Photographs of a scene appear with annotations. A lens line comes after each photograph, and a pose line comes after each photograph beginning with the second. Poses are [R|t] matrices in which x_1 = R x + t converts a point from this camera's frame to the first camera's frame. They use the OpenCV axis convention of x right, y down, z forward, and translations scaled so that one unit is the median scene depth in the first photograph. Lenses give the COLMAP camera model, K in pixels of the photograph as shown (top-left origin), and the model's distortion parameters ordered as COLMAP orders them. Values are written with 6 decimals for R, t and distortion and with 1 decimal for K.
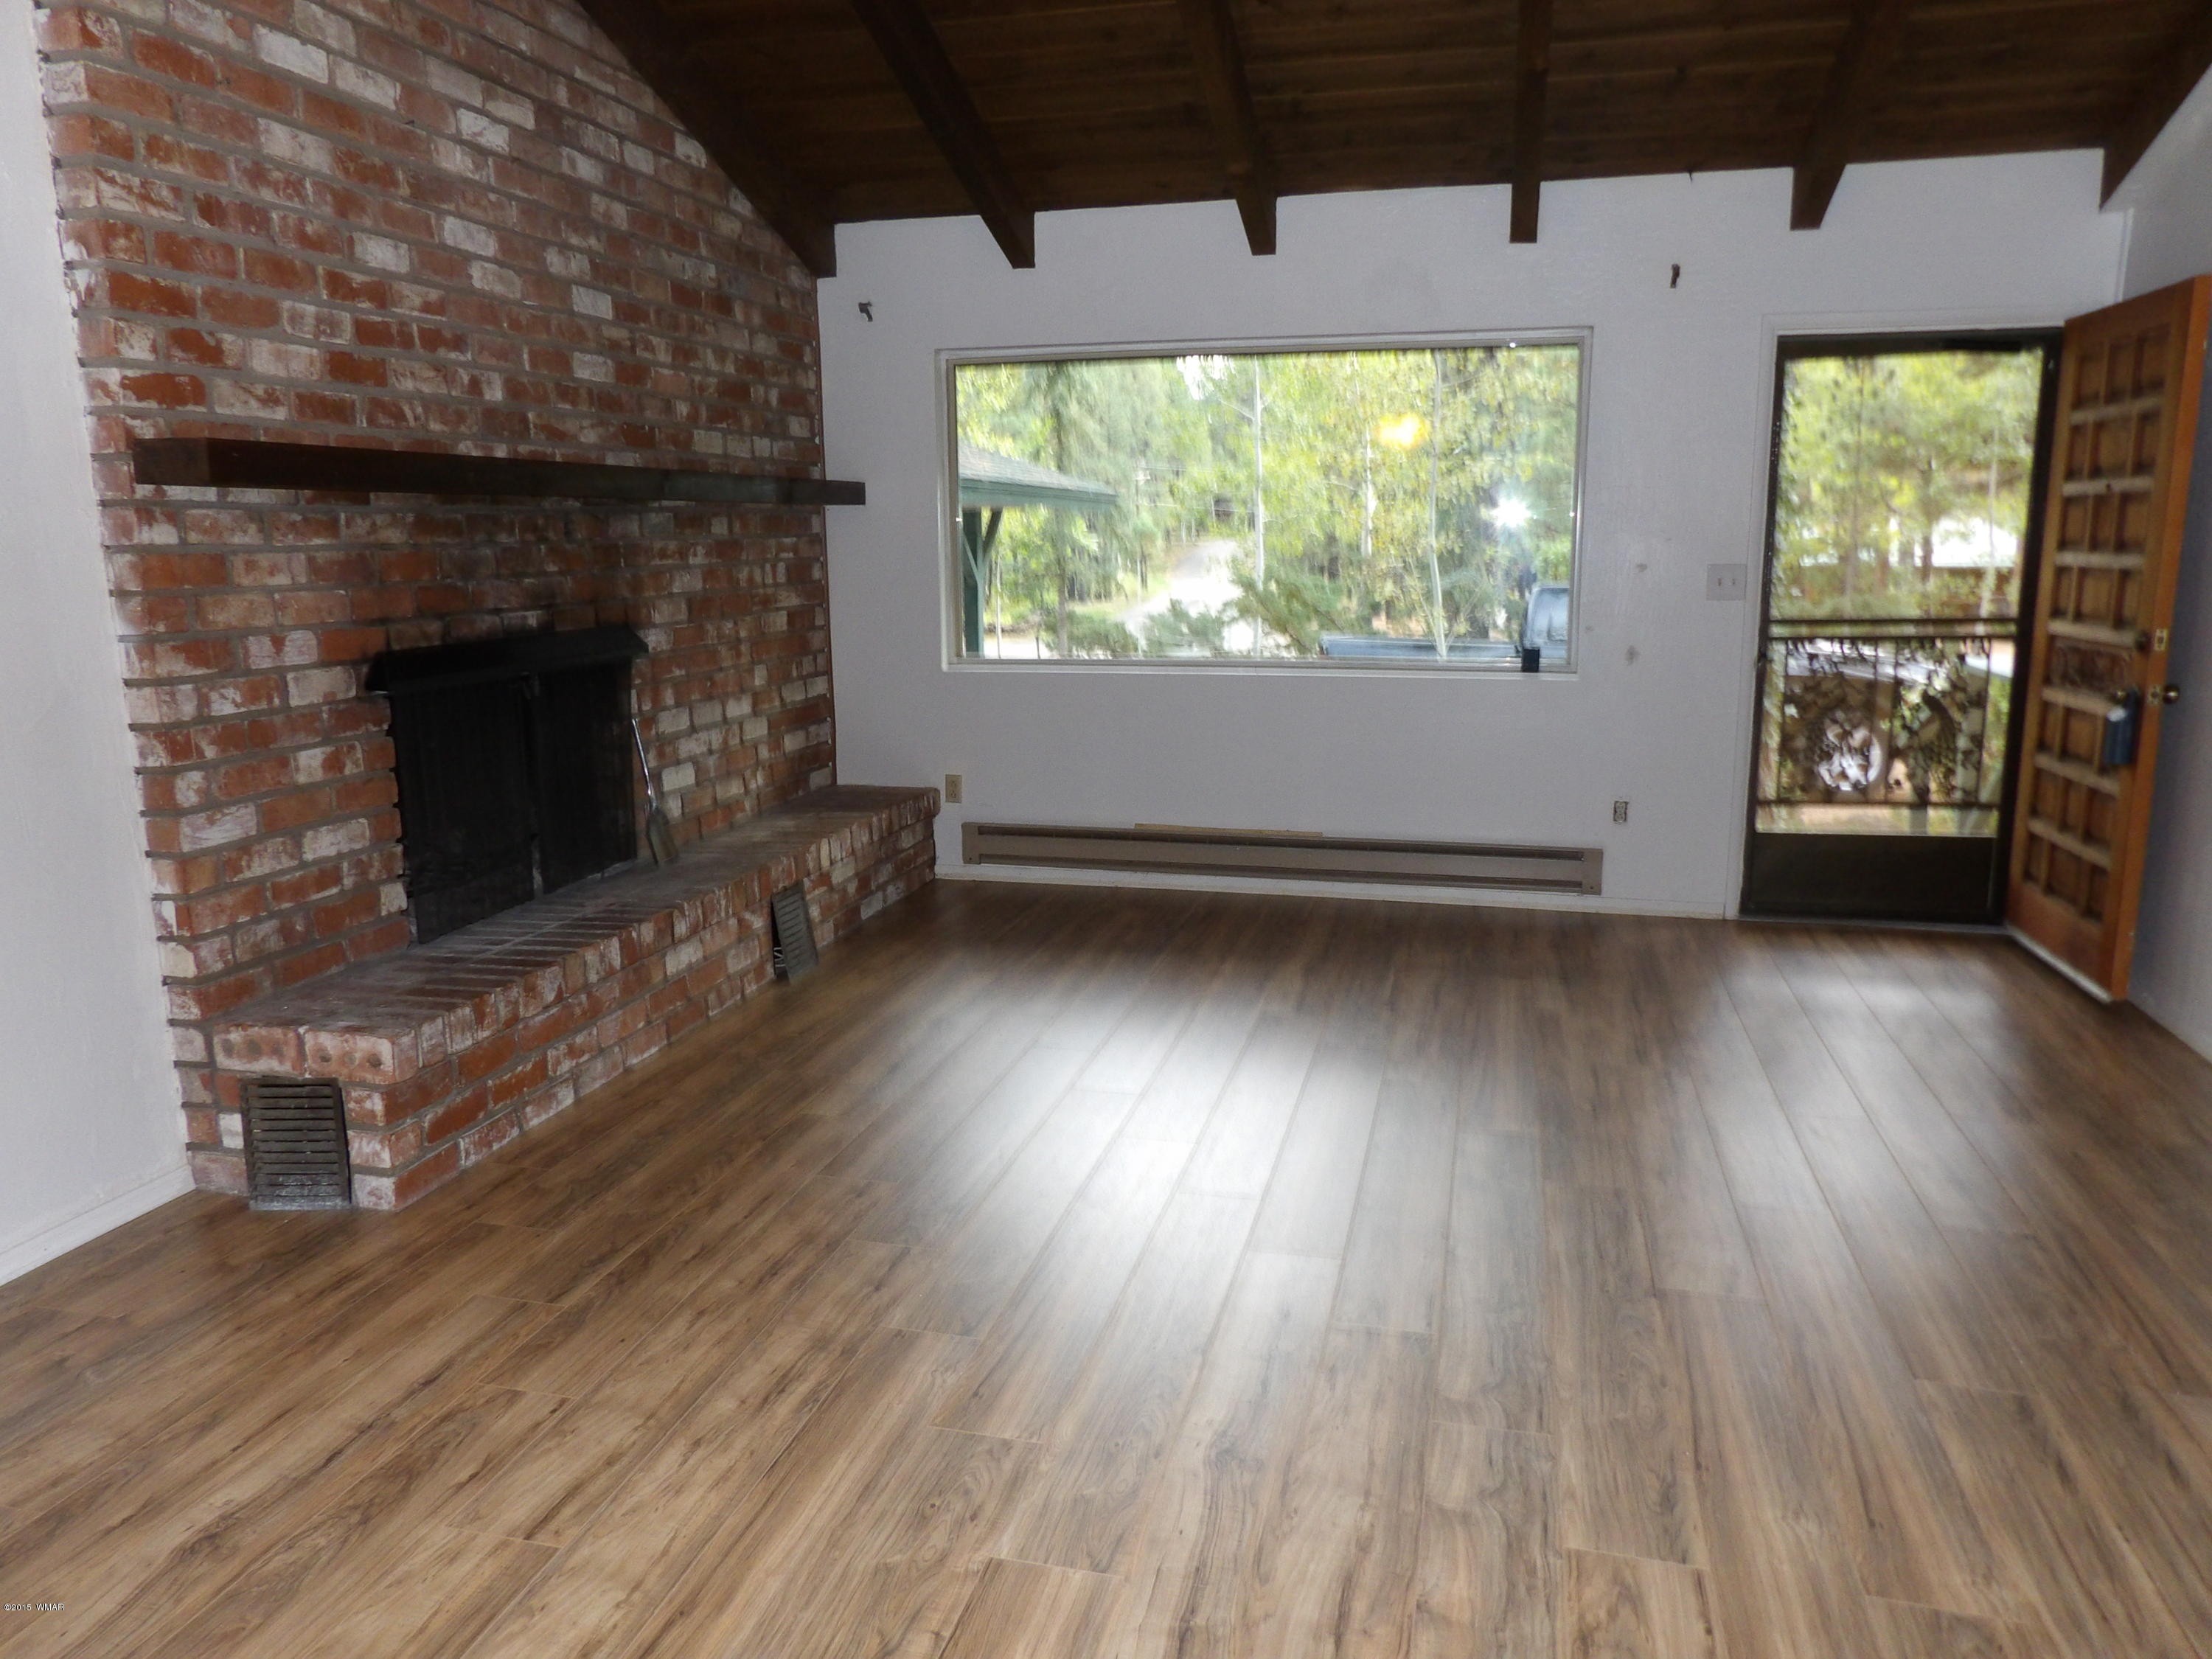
lens RADIAL K [[1583.9, 0, 1103.6], [0, 1583.9, 841.9], [0, 0, 1]] dist [-0.008946, 0.010040]
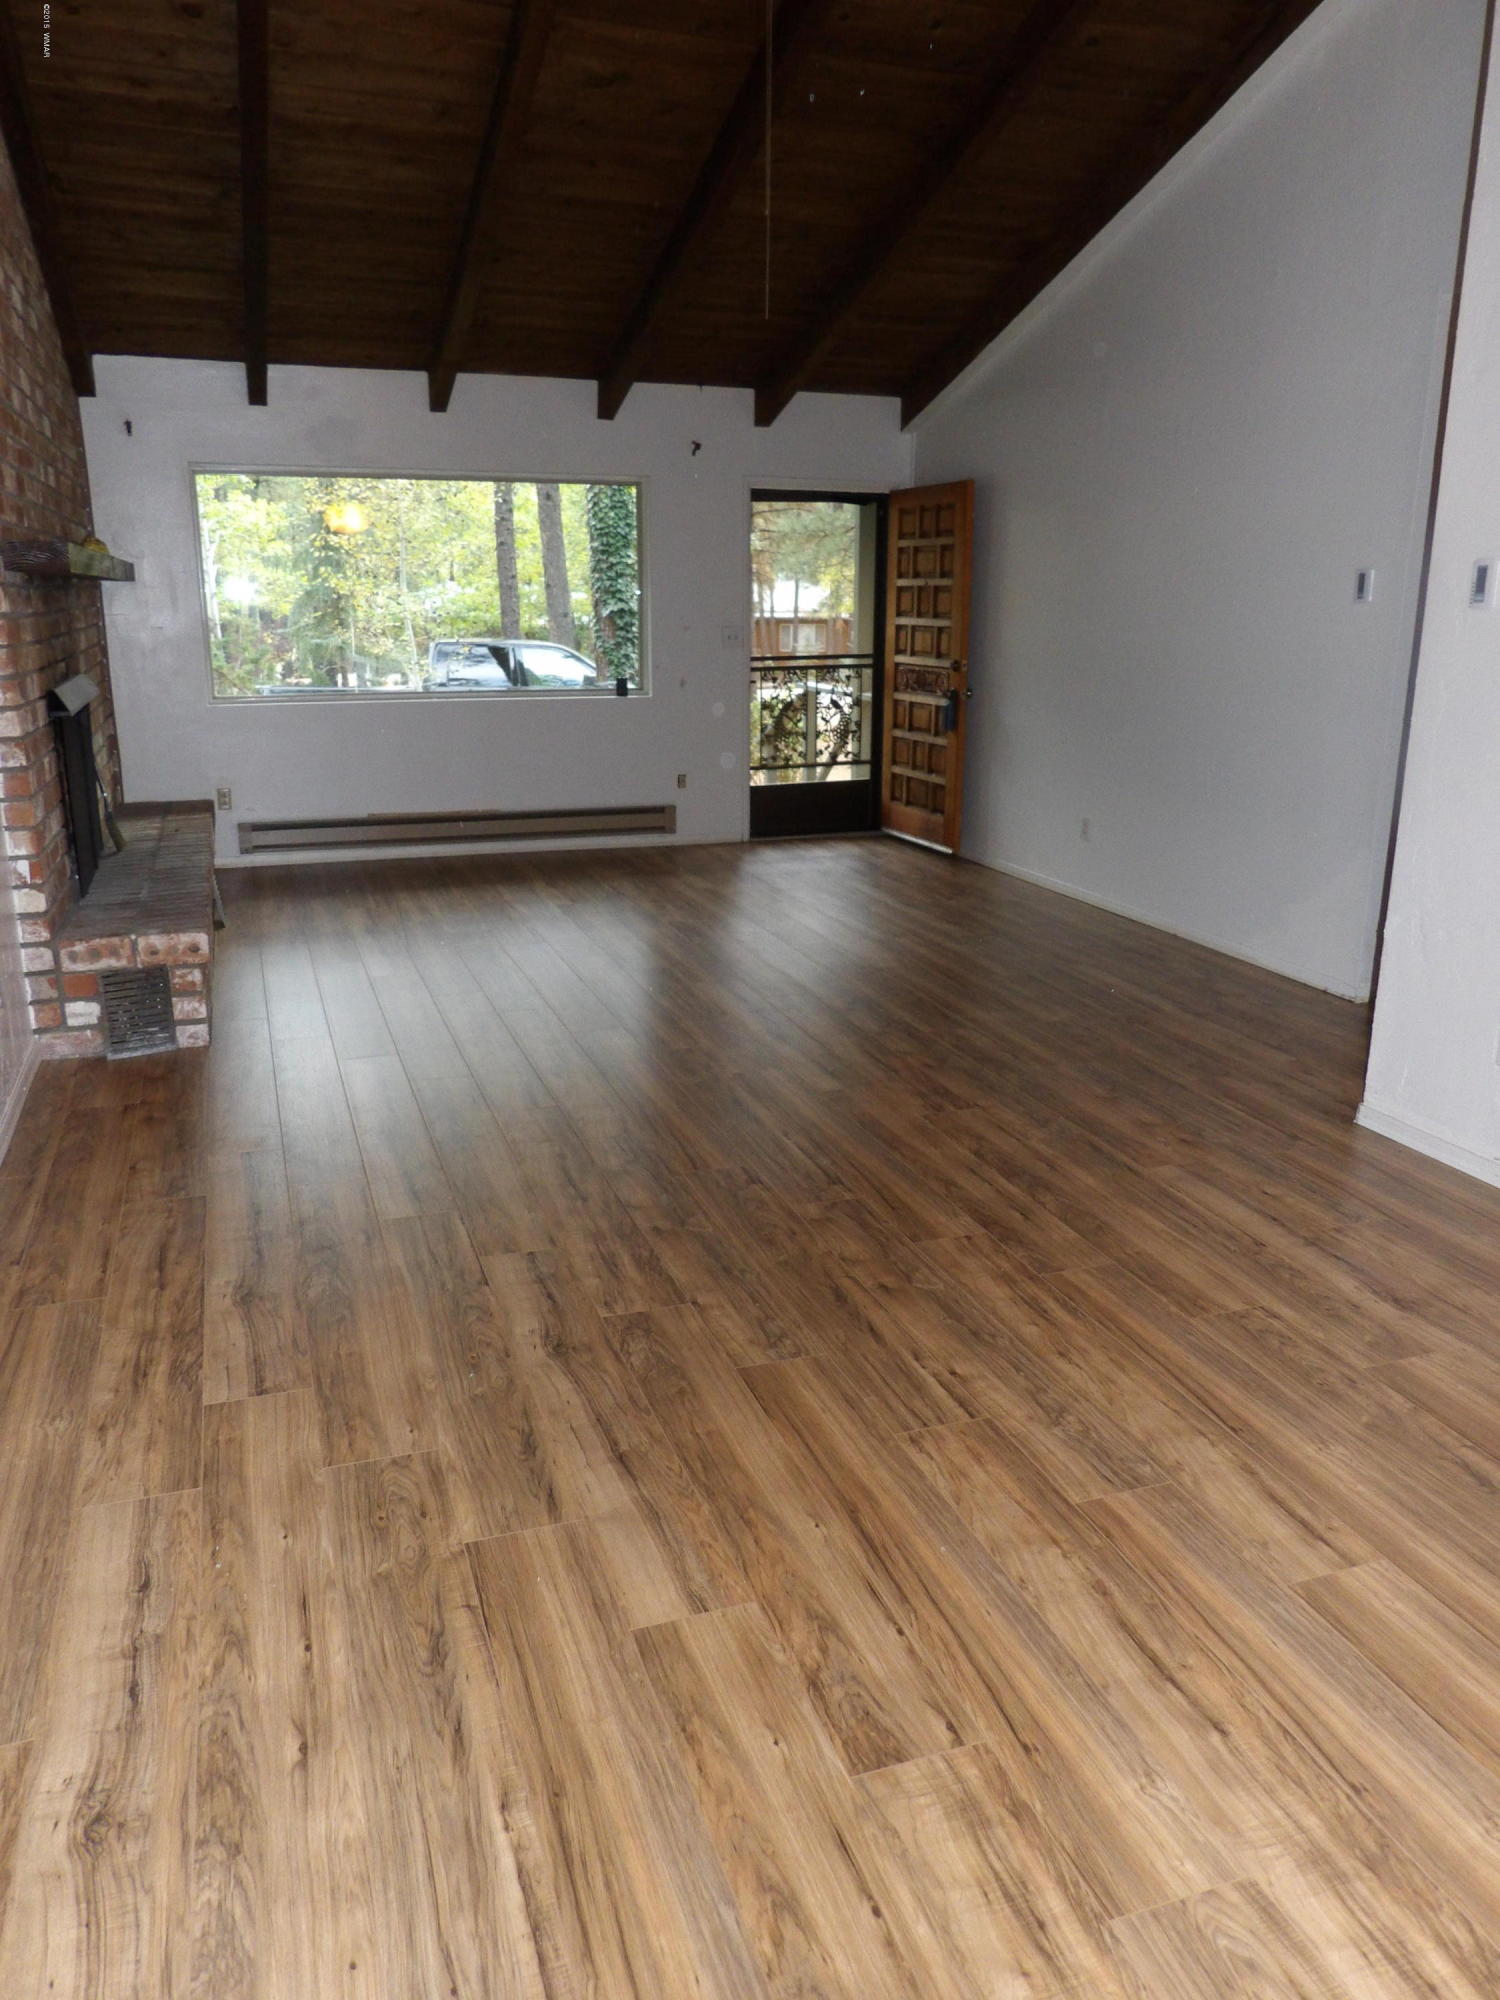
lens RADIAL K [[1426.7, 0, 730.1], [0, 1426.7, 999.3], [0, 0, 1]] dist [-0.035676, 0.042660]
pose [[0.838422, -0.140264, 0.526664, -0.685694], [0.096274, 0.989236, 0.110197, 0.075716], [-0.536452, -0.041688, 0.842901, -0.427911]]
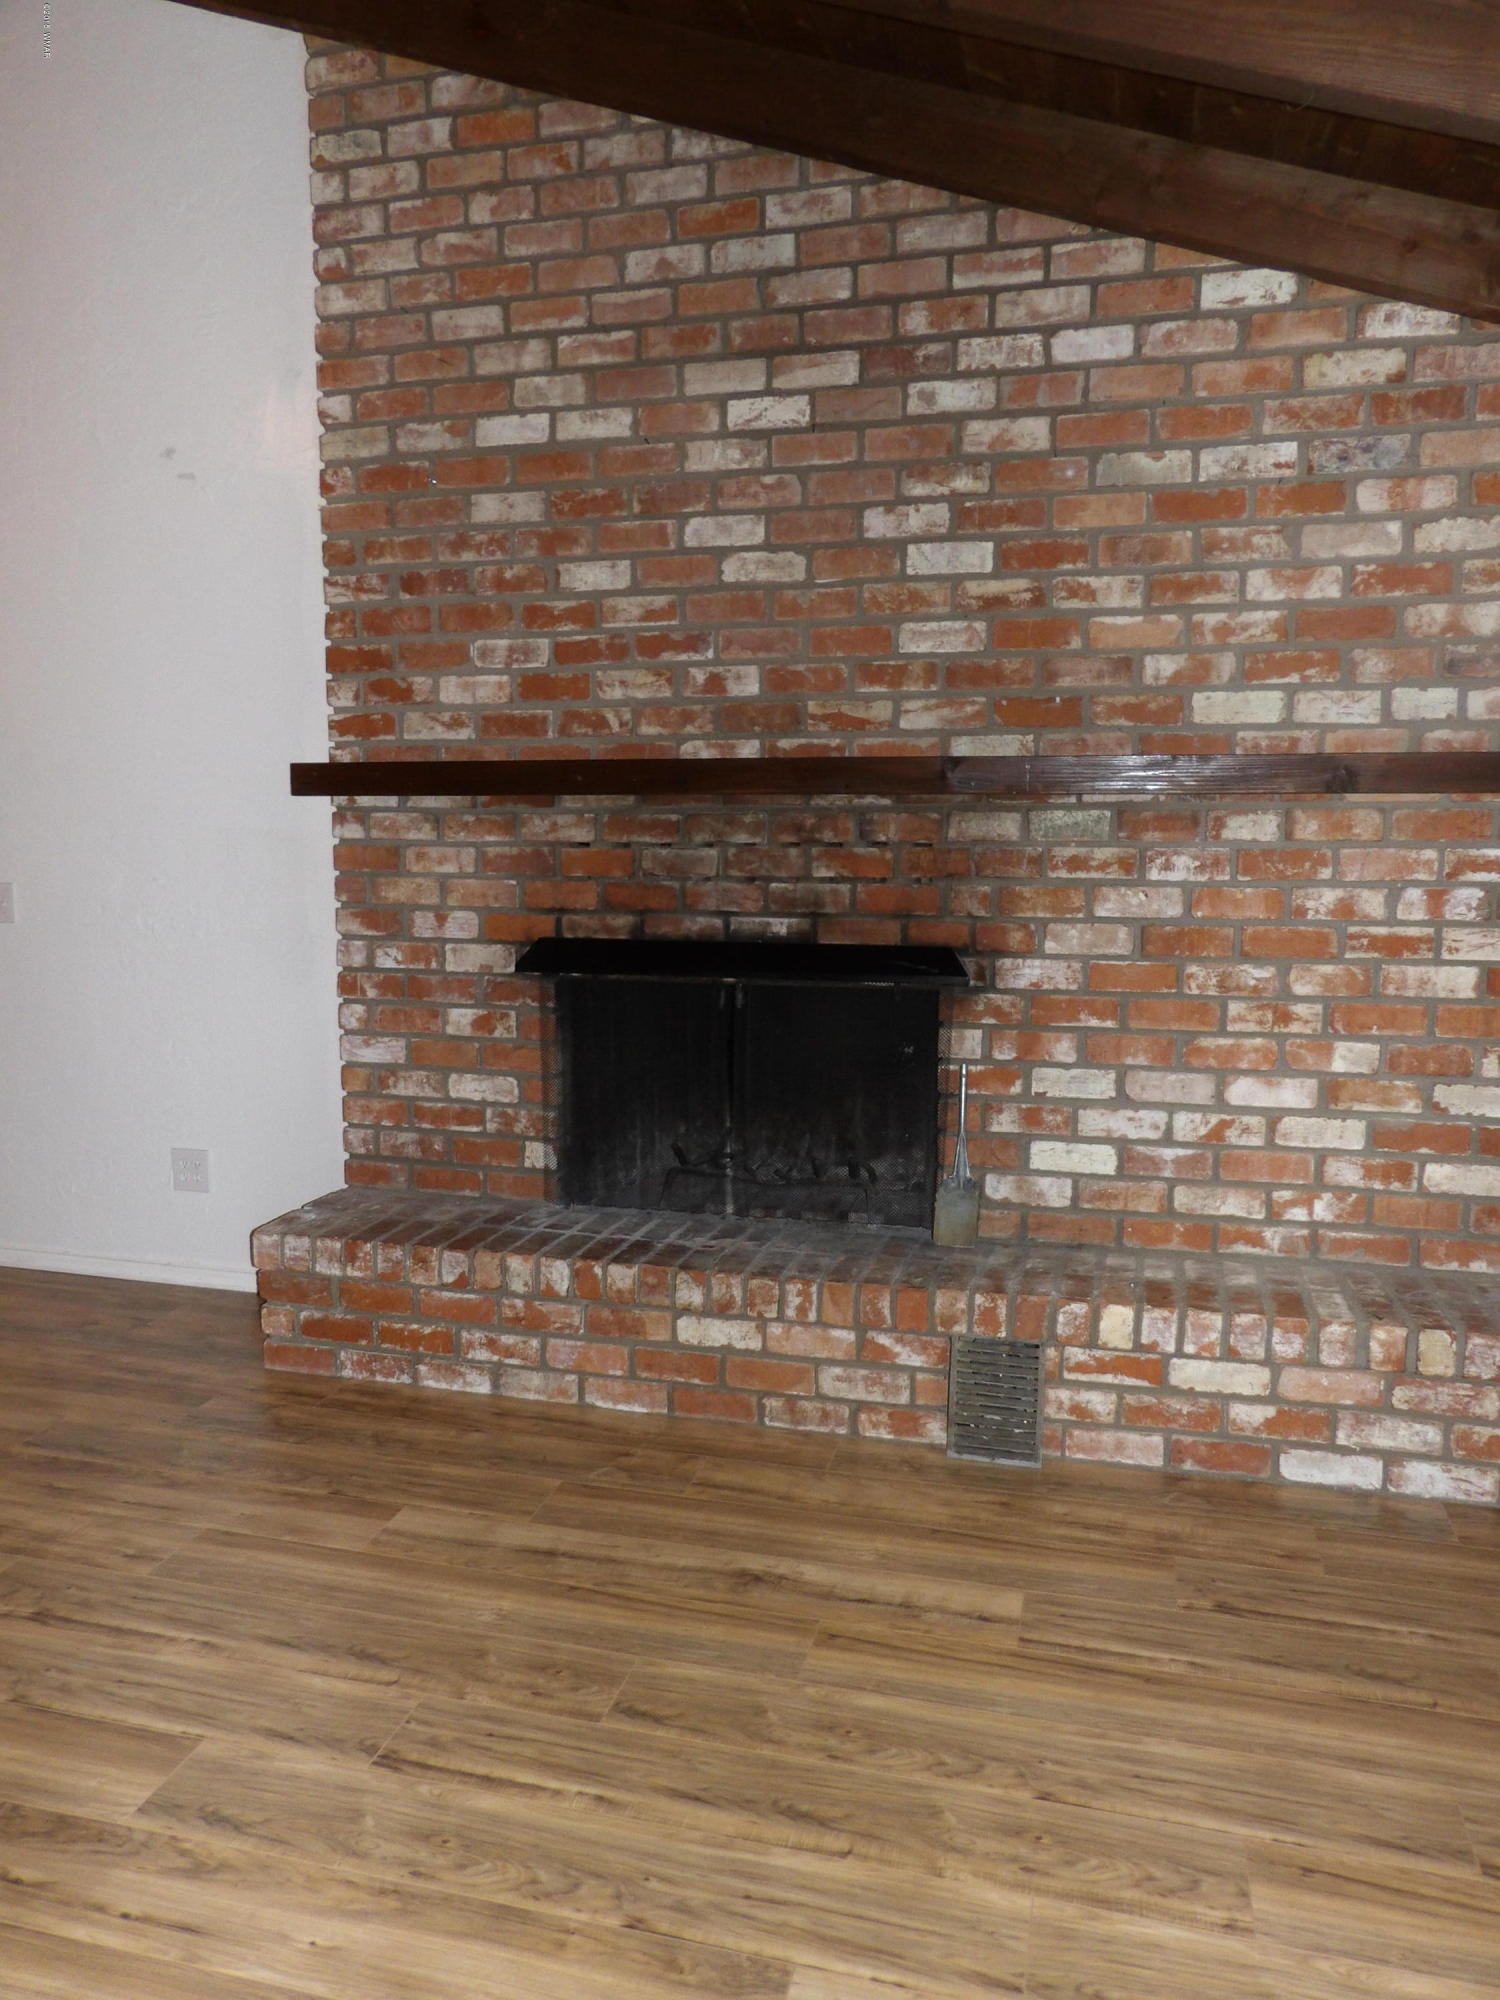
lens RADIAL K [[1437.5, 0, 750.0], [0, 1437.5, 1000.0], [0, 0, 1]] dist [-0.042172, 0.052681]
pose [[-0.021453, 0.140650, -0.989827, 0.571982], [-0.191241, 0.971196, 0.142148, -0.260378], [0.981309, 0.192345, 0.006063, 1.199841]]
